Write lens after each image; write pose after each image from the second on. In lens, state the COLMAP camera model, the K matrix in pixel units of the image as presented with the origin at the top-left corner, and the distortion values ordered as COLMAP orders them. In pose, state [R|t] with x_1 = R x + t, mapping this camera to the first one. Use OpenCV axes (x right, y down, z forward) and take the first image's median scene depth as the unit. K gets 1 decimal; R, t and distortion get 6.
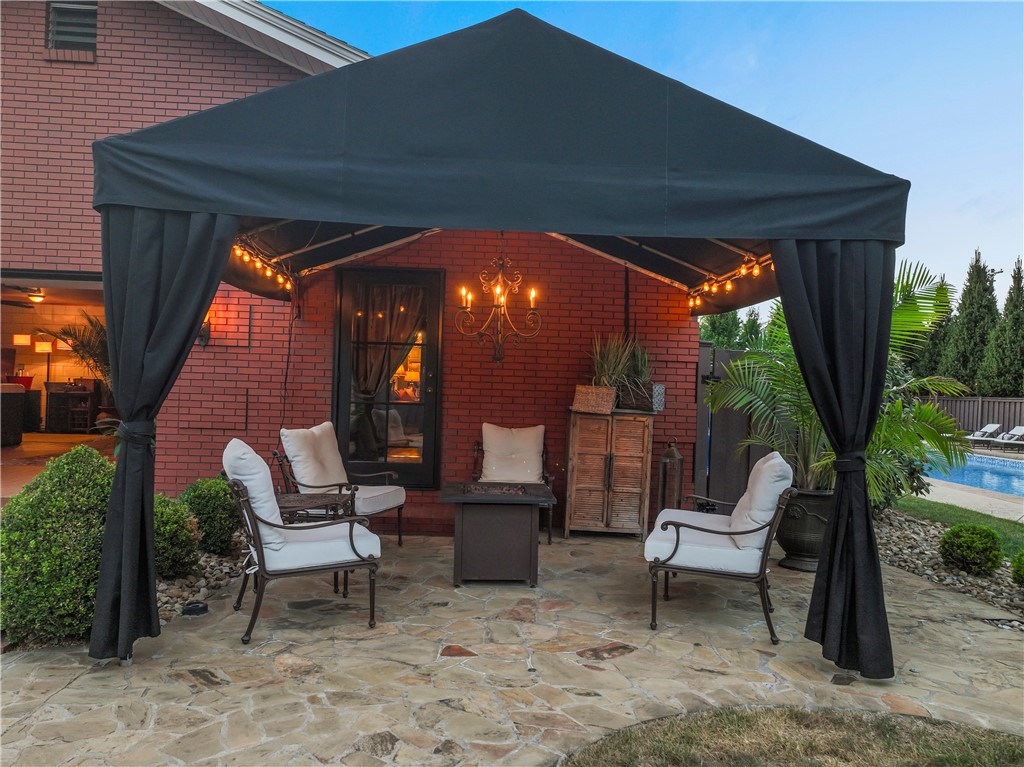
lens RADIAL K [[717.9, 0, 512.0], [0, 717.9, 383.5], [0, 0, 1]] dist [0.007746, 0.003016]
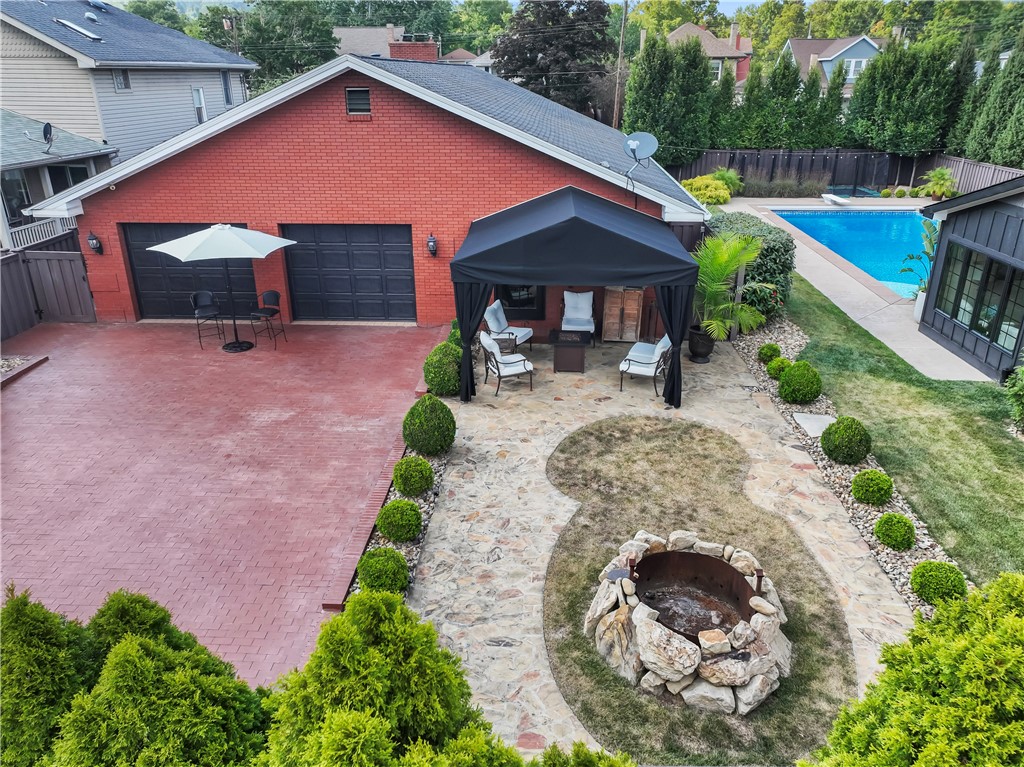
lens RADIAL K [[746.7, 0, 512.0], [0, 746.7, 383.5], [0, 0, 1]] dist [0.003767, 0.006492]
pose [[0.994304, 0.005196, -0.106455, 0.074314], [0.036467, 0.921943, 0.385606, -0.982396], [0.100149, -0.387291, 0.916502, -2.056644]]
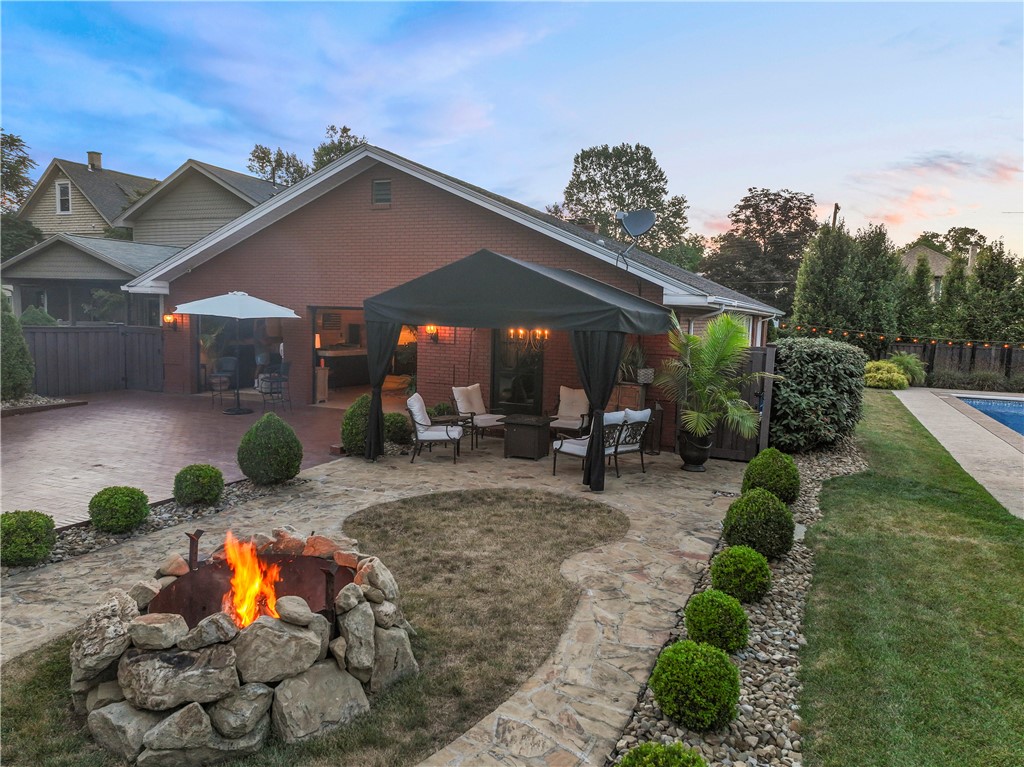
lens RADIAL K [[717.9, 0, 512.0], [0, 717.9, 383.5], [0, 0, 1]] dist [0.007746, 0.003016]
pose [[0.898456, 0.038443, -0.437377, 1.195115], [0.000354, 0.996096, 0.088279, -0.210344], [0.439063, -0.079470, 0.894935, -1.341715]]
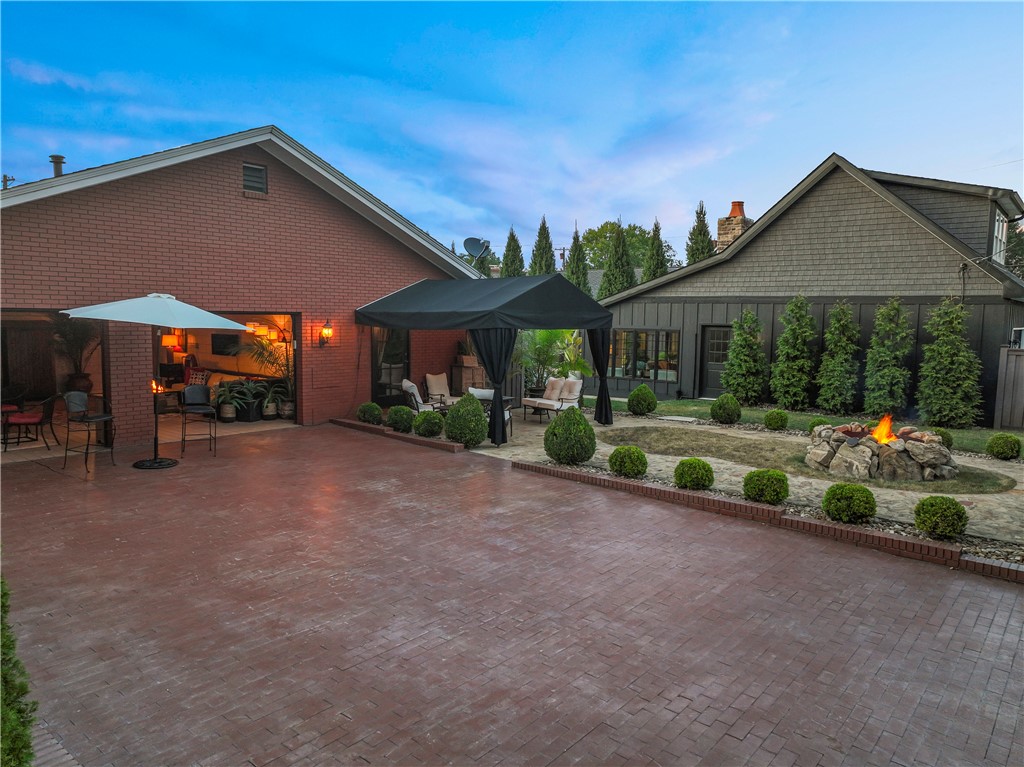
lens RADIAL K [[717.0, 0, 512.0], [0, 717.0, 383.5], [0, 0, 1]] dist [-0.006320, 0.023111]
pose [[0.674028, -0.091087, 0.733068, -2.752653], [0.000415, 0.992415, 0.122930, -0.351490], [-0.738705, -0.082554, 0.668954, -1.336593]]
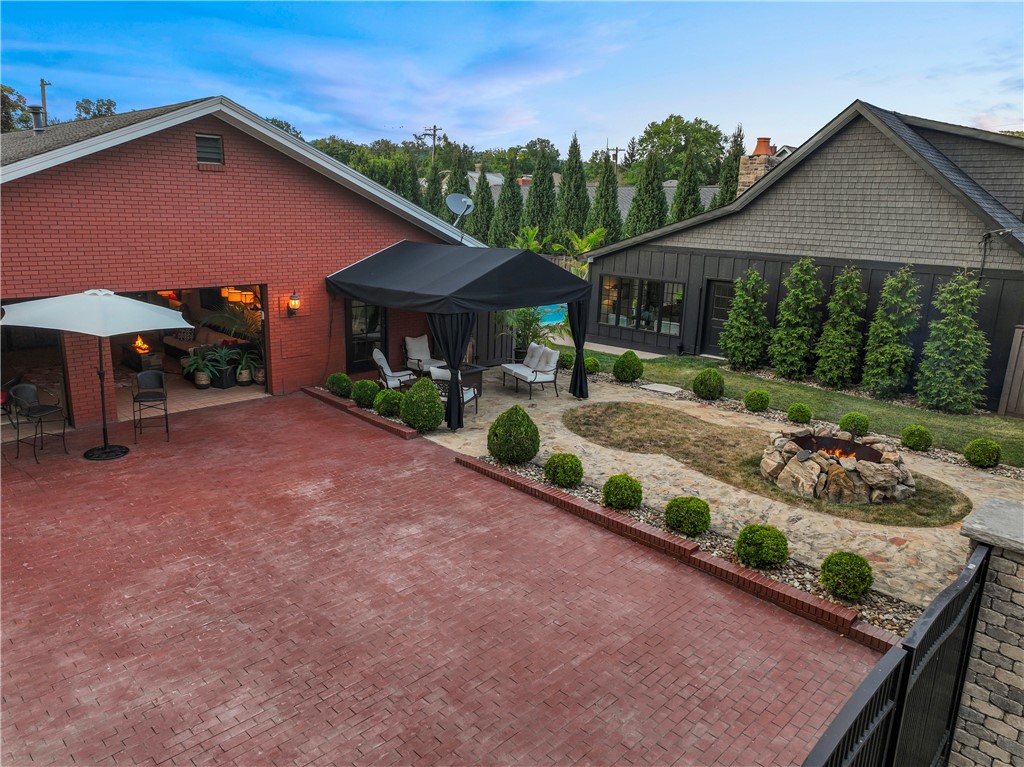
lens RADIAL K [[717.0, 0, 512.0], [0, 717.0, 383.5], [0, 0, 1]] dist [-0.006320, 0.023111]
pose [[0.733056, -0.172255, 0.657994, -2.348395], [-0.011984, 0.963979, 0.265708, -0.735904], [-0.680062, -0.202664, 0.704587, -1.555880]]
